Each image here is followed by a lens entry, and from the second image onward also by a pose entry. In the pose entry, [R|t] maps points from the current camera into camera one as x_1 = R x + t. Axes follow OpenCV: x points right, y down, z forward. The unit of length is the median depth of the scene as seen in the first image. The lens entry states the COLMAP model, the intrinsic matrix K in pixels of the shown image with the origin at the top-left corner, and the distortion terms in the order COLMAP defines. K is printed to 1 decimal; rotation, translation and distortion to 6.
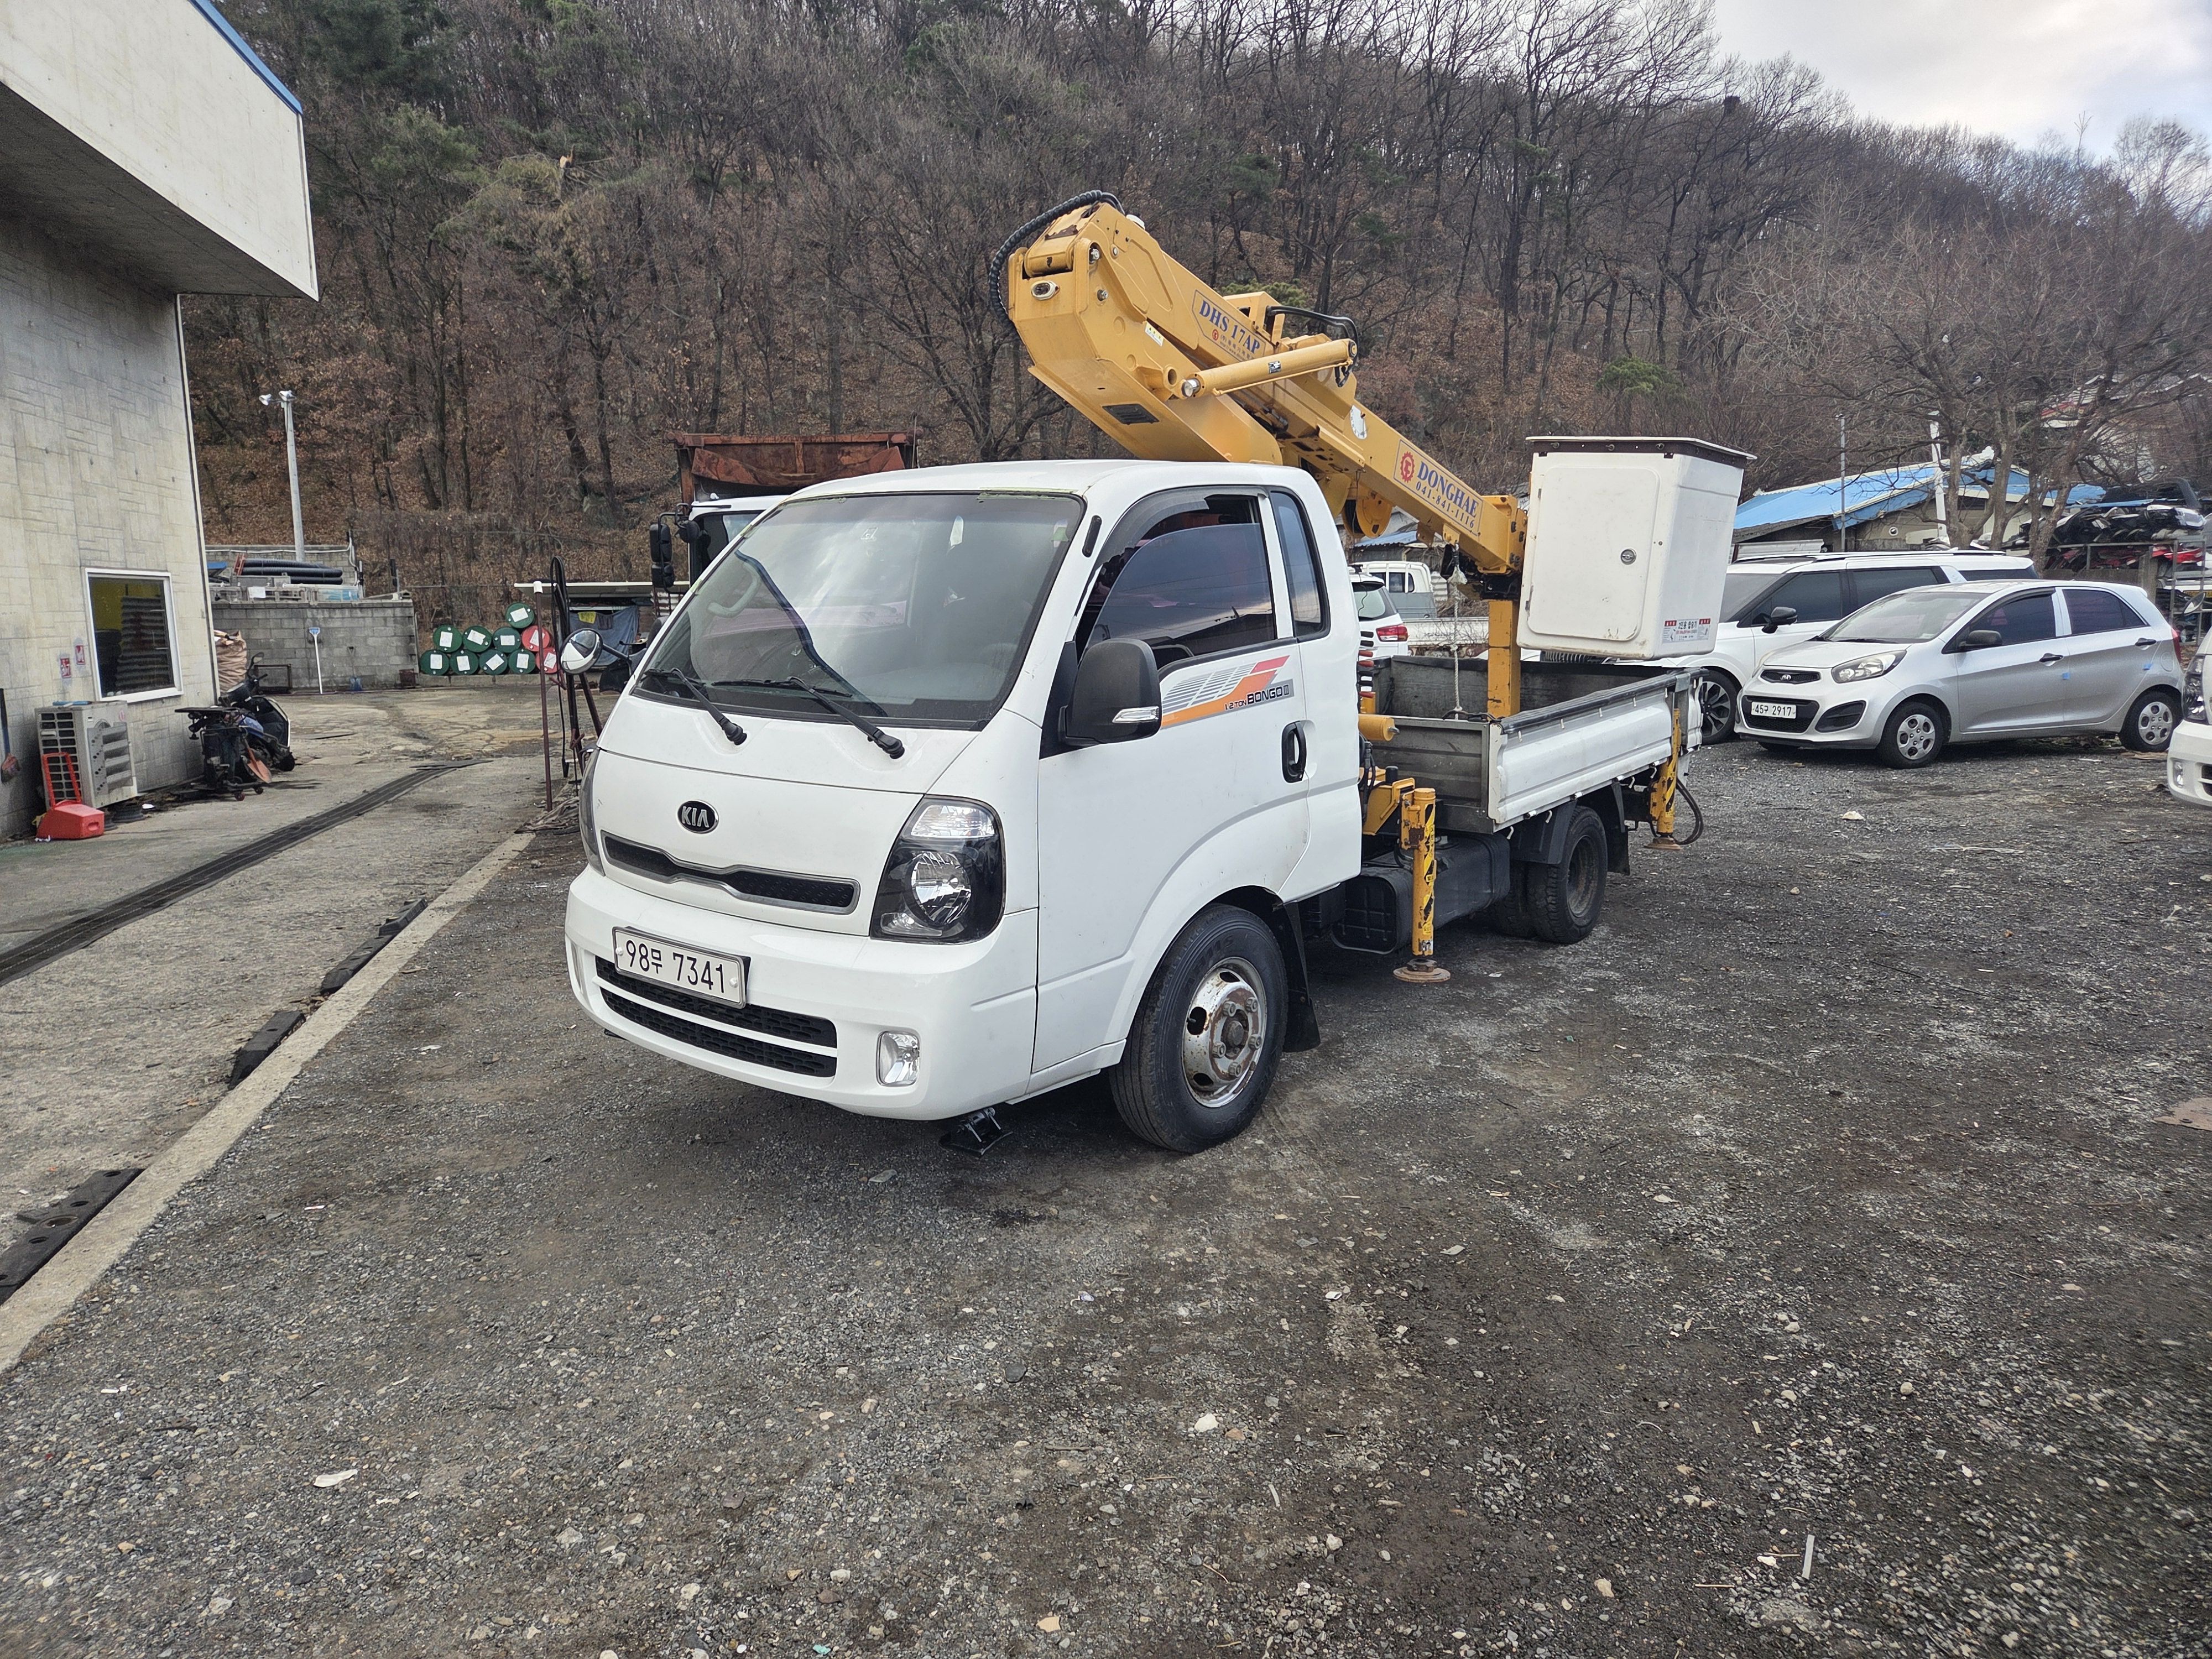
lens RADIAL K [[1723.3, 0, 1106.0], [0, 1723.3, 829.5], [0, 0, 1]] dist [0.000624, -0.000061]
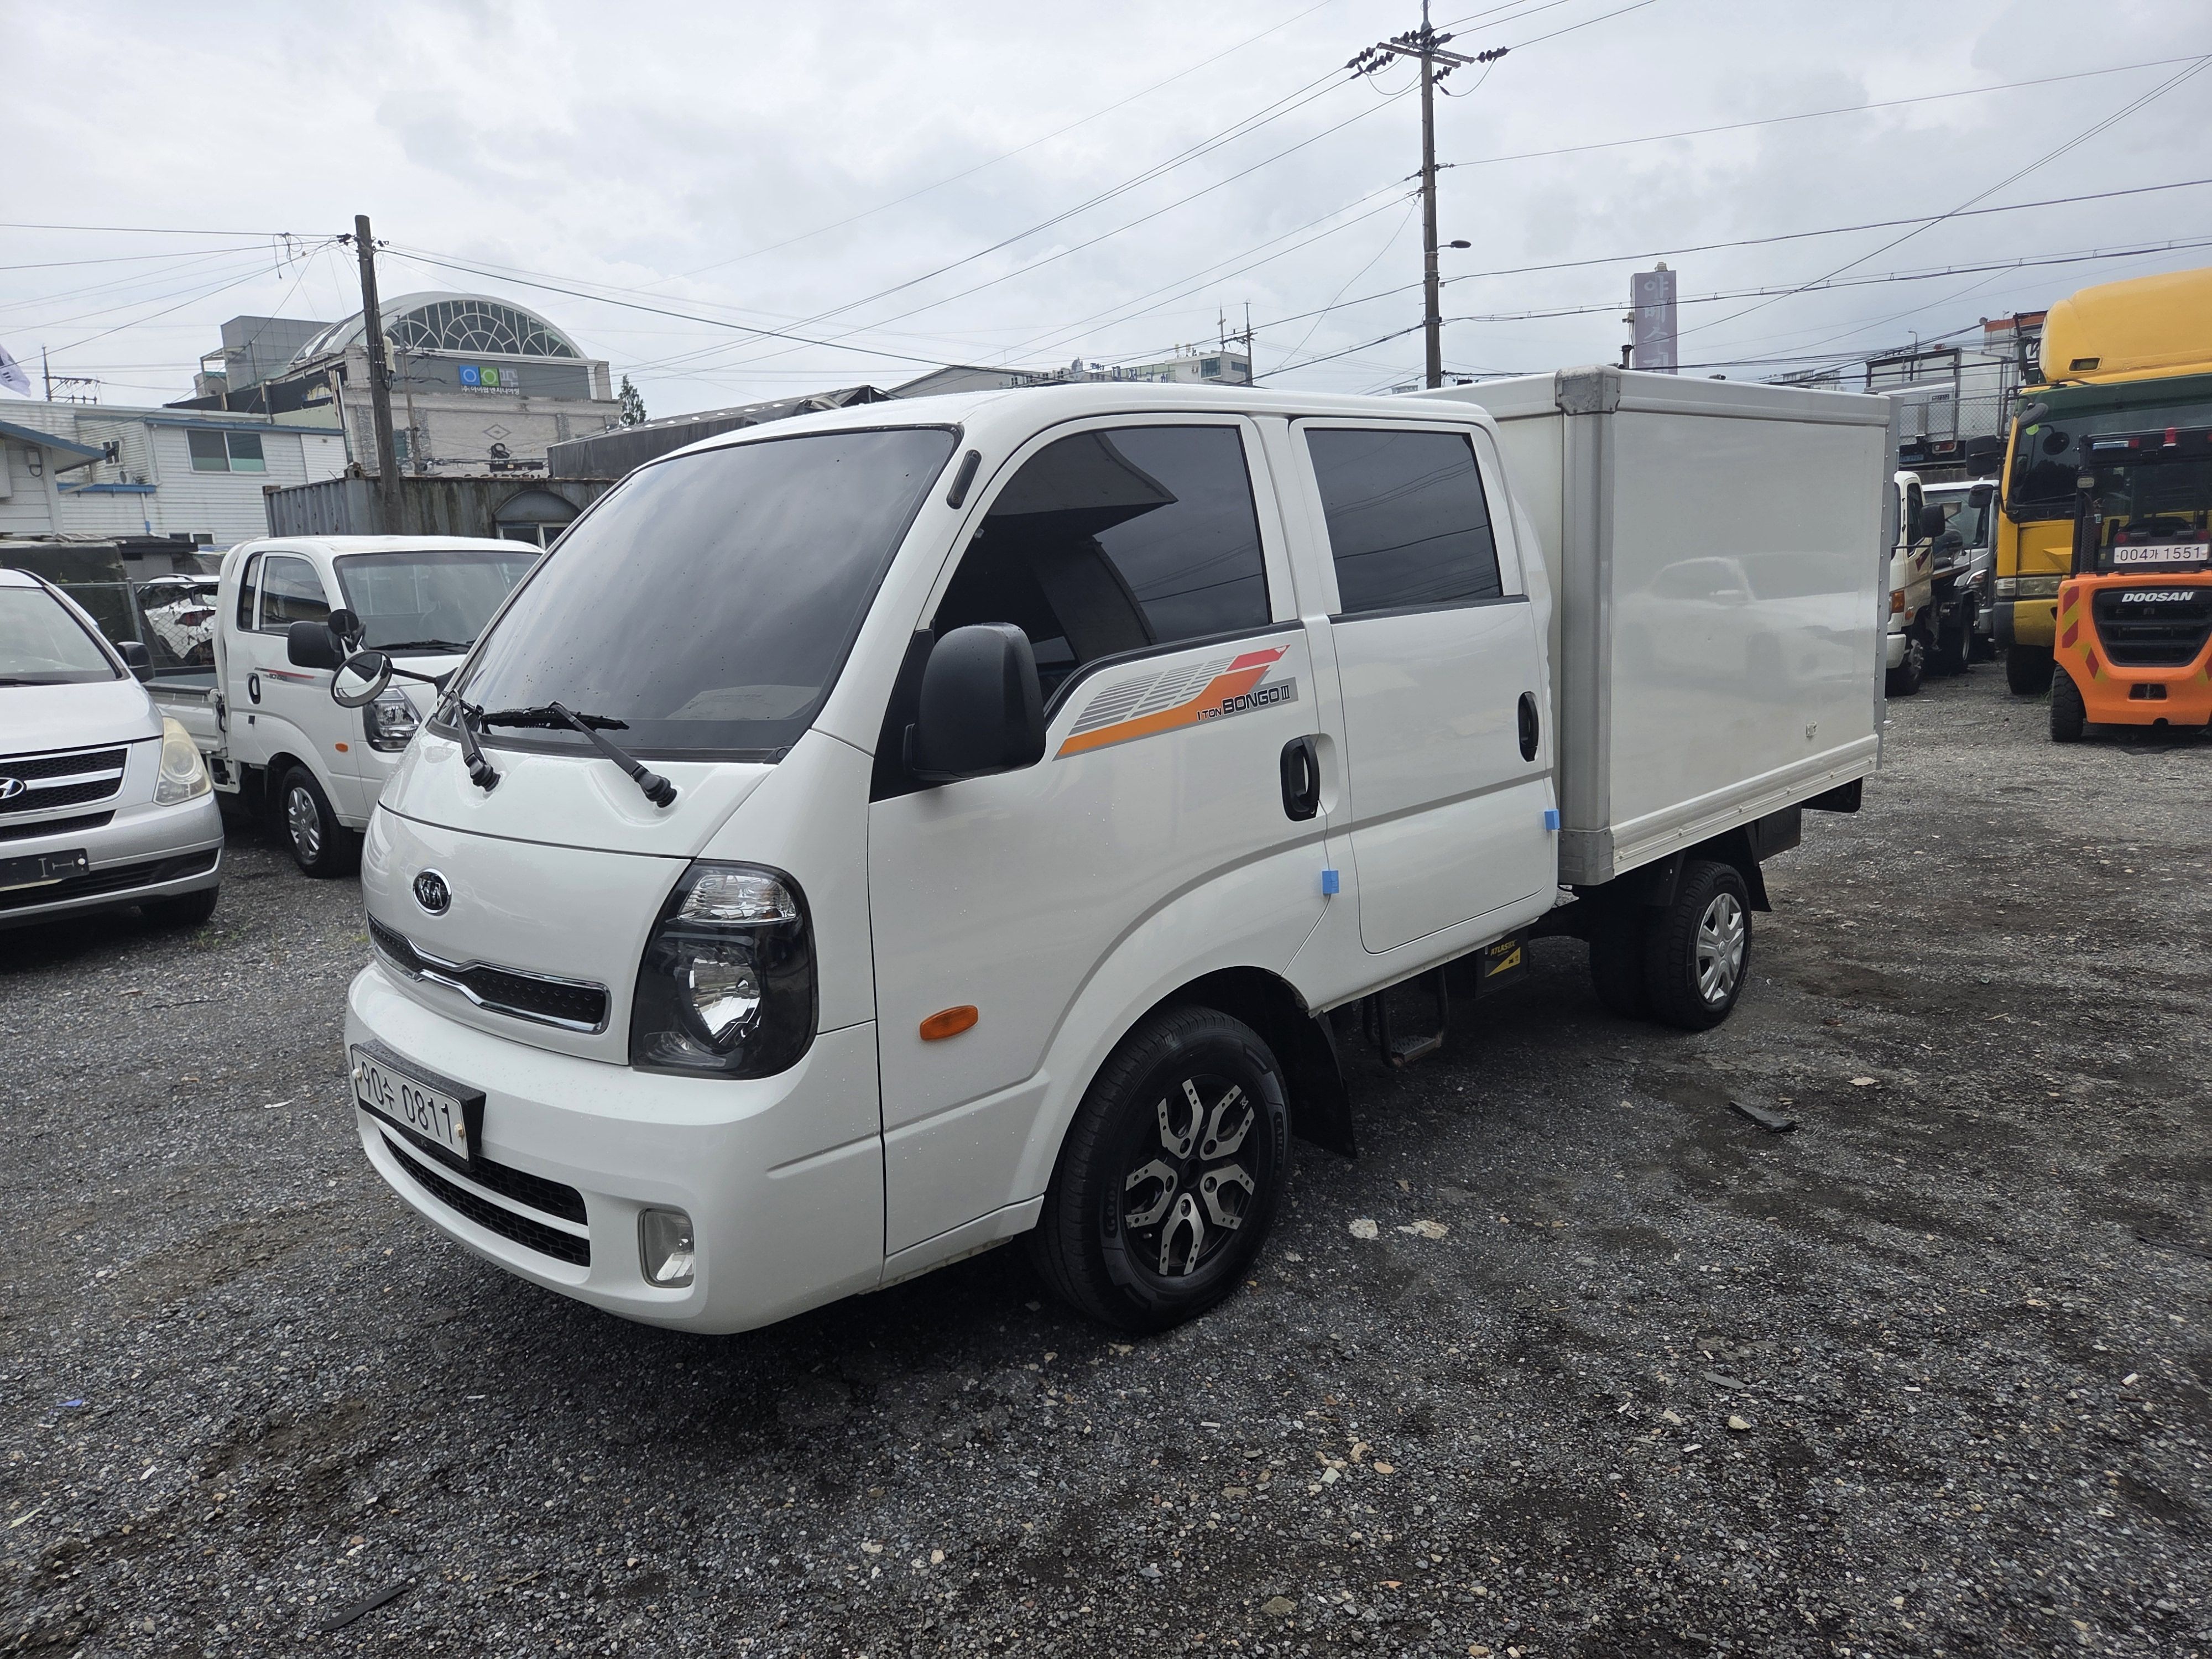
lens RADIAL K [[1723.3, 0, 1106.0], [0, 1723.3, 829.5], [0, 0, 1]] dist [0.000624, -0.000061]
pose [[0.994826, -0.025102, -0.098447, 0.120142], [0.023713, 0.999602, -0.015256, -0.017081], [0.098791, 0.012842, 0.995025, 0.329921]]
